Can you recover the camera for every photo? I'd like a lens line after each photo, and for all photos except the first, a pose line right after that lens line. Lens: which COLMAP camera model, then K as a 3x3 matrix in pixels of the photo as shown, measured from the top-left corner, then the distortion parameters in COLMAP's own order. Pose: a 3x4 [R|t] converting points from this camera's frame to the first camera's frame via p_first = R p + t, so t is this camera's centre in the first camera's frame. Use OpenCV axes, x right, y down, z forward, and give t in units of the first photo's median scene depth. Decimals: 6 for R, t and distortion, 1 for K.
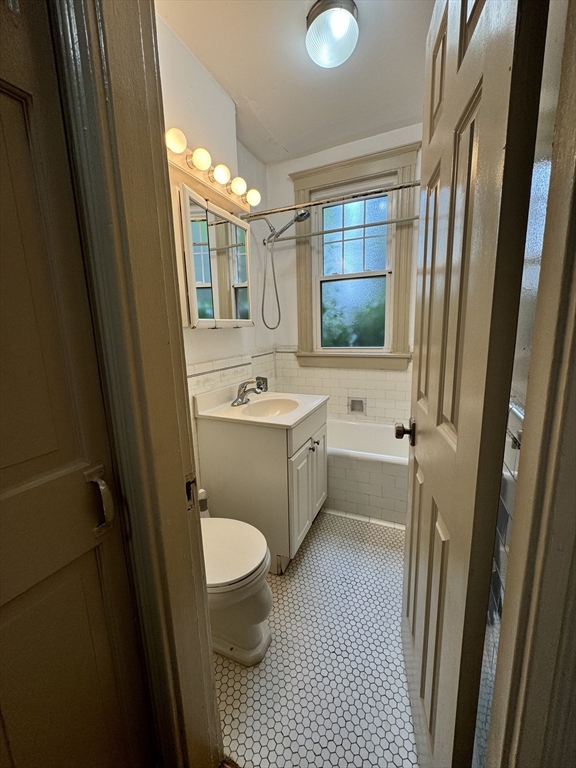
lens RADIAL K [[305.4, 0, 285.3], [0, 305.4, 382.3], [0, 0, 1]] dist [-0.002146, -0.000107]
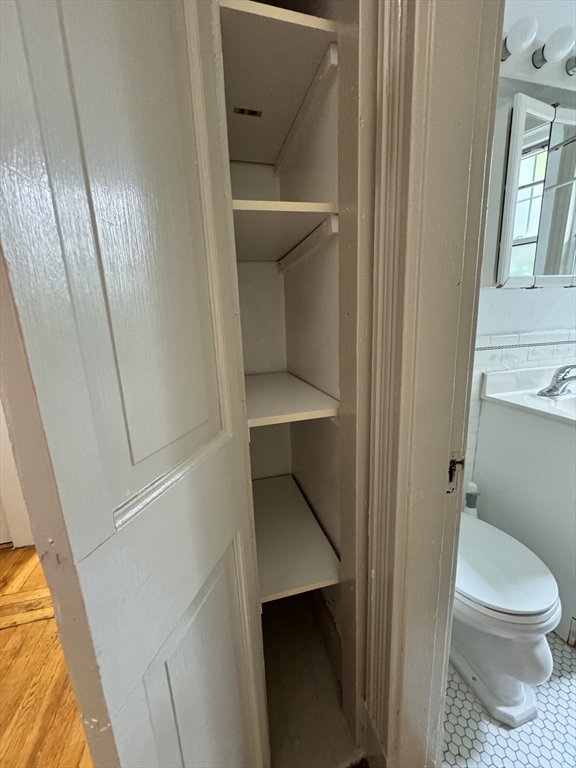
lens RADIAL K [[305.4, 0, 290.2], [0, 305.4, 384.5], [0, 0, 1]] dist [-0.002146, -0.000107]
pose [[0.640027, 0.169143, -0.749504, -0.007147], [-0.113400, 0.985581, 0.125583, 0.026989], [0.759938, 0.004618, 0.649979, 0.049348]]
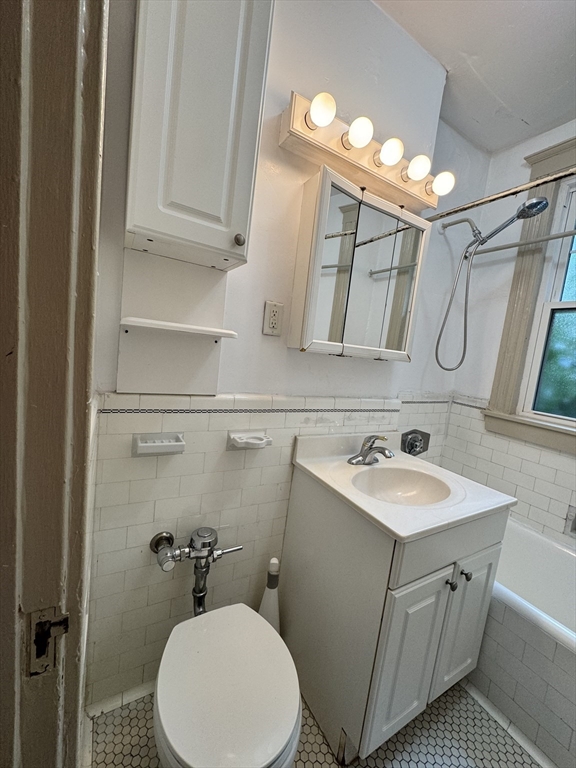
lens RADIAL K [[305.4, 0, 281.8], [0, 305.4, 385.1], [0, 0, 1]] dist [-0.002146, -0.000107]
pose [[0.799687, 0.181935, -0.572189, 0.081985], [-0.231596, 0.972705, -0.014393, -0.053964], [0.553953, 0.144027, 0.819996, 0.272365]]
